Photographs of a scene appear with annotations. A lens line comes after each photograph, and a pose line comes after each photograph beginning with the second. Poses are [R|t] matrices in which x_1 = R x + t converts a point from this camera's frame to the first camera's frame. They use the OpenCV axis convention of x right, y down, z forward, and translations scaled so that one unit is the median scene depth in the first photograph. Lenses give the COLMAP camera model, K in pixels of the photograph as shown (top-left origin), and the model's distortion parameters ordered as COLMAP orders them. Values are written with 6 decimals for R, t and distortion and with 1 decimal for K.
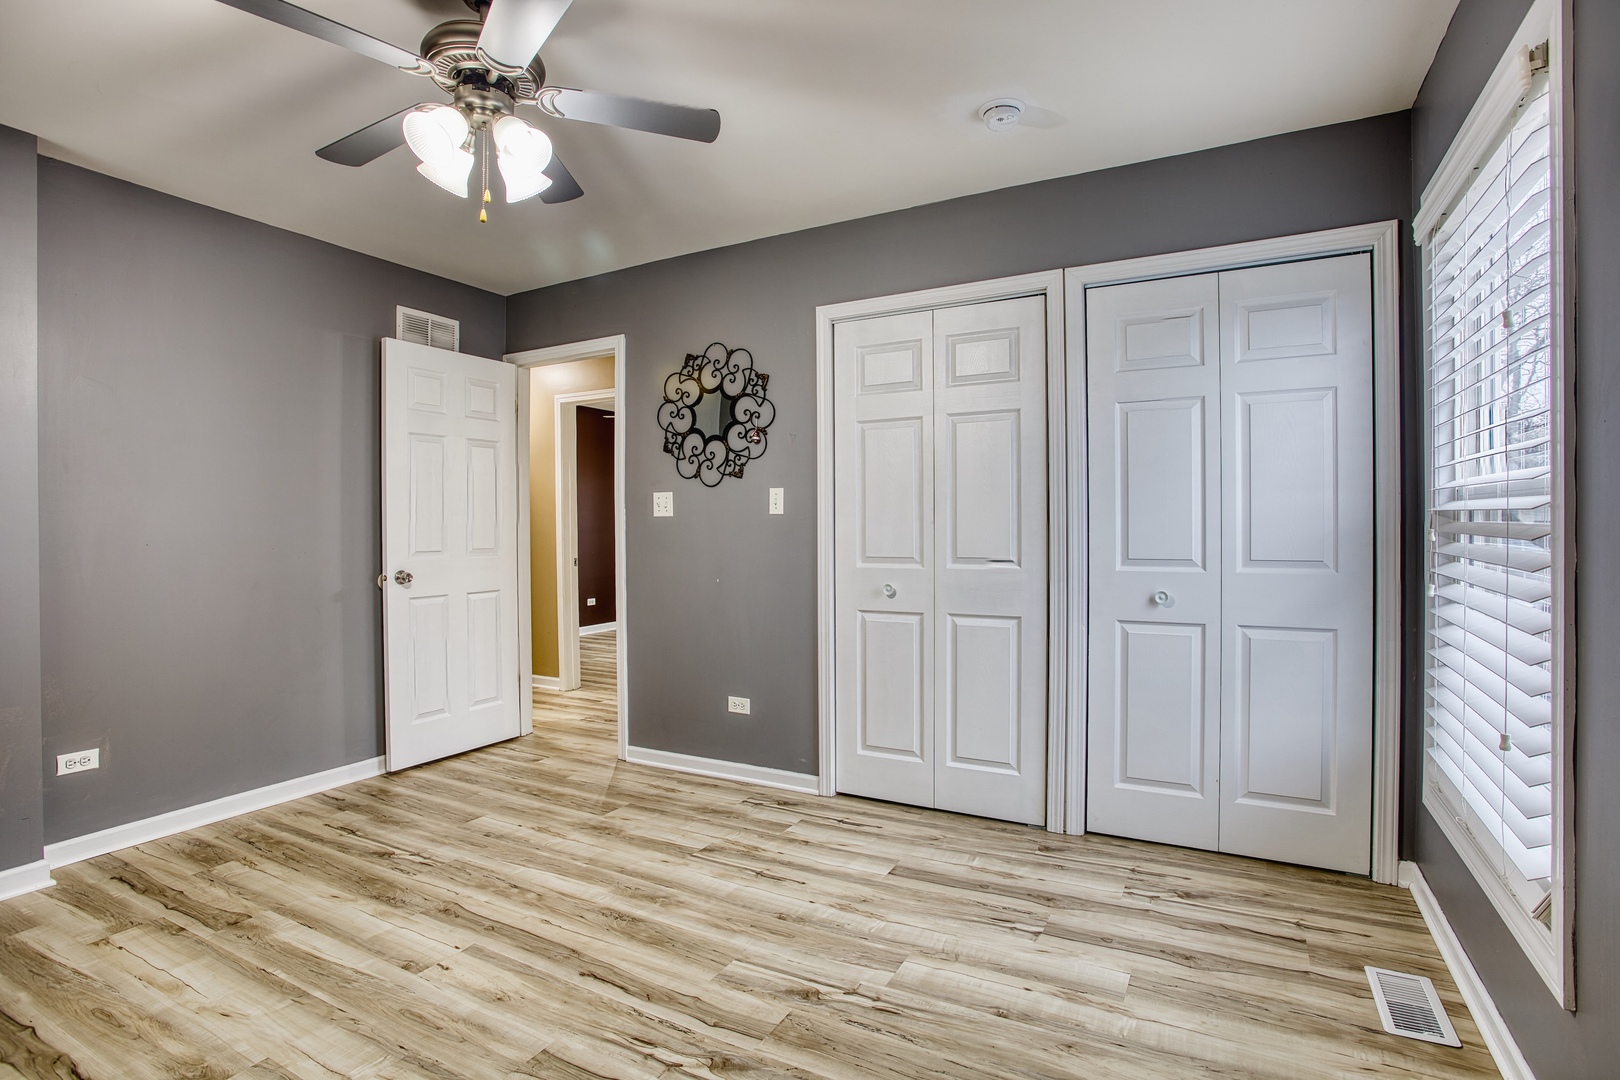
lens RADIAL K [[791.0, 0, 816.7], [0, 791.0, 533.8], [0, 0, 1]] dist [-0.073895, 0.032853]
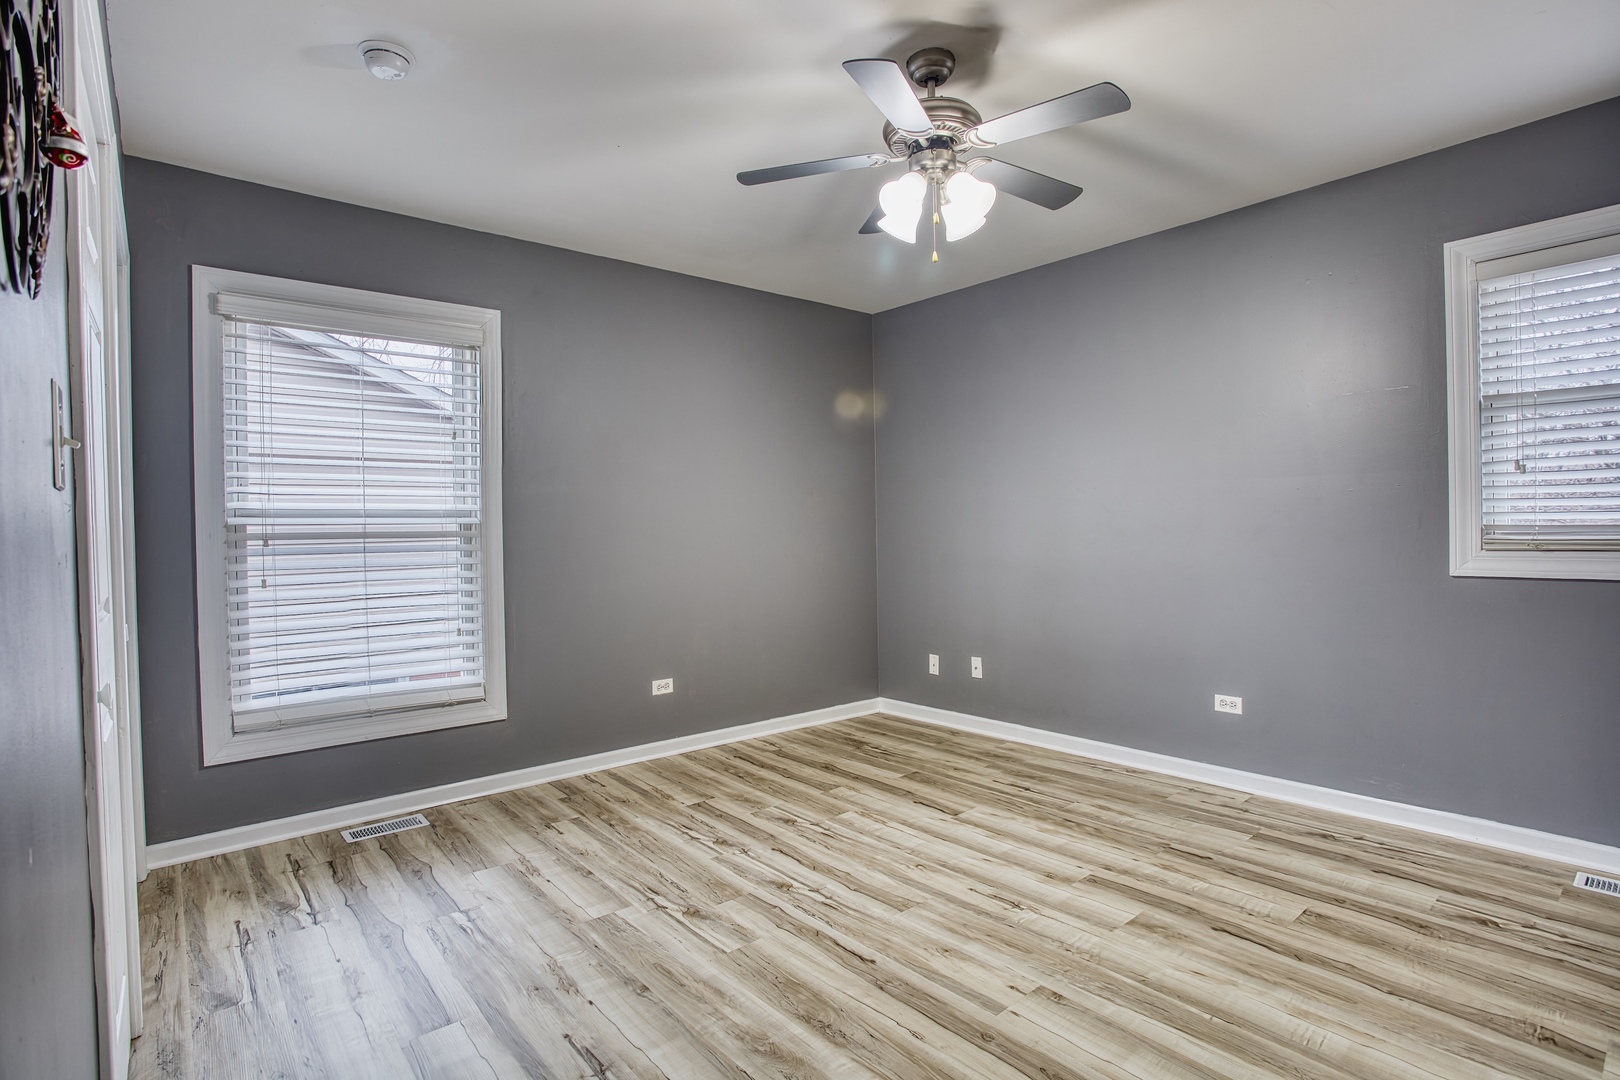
lens RADIAL K [[791.0, 0, 816.7], [0, 791.0, 533.8], [0, 0, 1]] dist [-0.073895, 0.032853]
pose [[-0.932872, 0.019396, 0.359686, -0.615386], [0.027992, 0.999433, 0.018706, -0.013431], [-0.359120, 0.027518, -0.932886, 1.969932]]
